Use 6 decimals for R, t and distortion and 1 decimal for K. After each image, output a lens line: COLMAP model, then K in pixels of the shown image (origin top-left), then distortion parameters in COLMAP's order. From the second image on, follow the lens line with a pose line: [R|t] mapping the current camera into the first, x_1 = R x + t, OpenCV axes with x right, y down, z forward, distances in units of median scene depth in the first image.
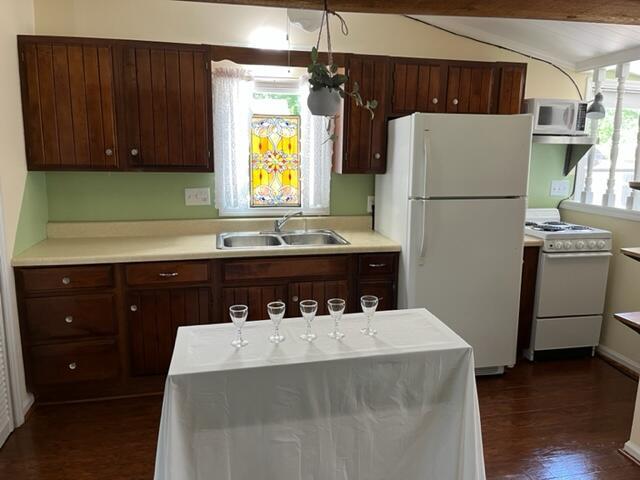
lens RADIAL K [[482.4, 0, 320.1], [0, 482.4, 241.5], [0, 0, 1]] dist [0.064037, -0.132504]
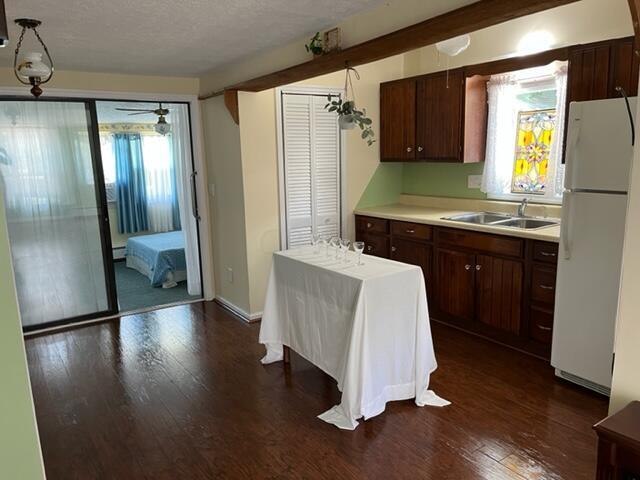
lens RADIAL K [[482.4, 0, 320.1], [0, 482.4, 241.5], [0, 0, 1]] dist [0.064037, -0.132504]
pose [[0.359598, 0.150690, -0.920859, 0.794126], [-0.132596, 0.985111, 0.109425, -0.022464], [0.923638, 0.082753, 0.374225, 0.152566]]
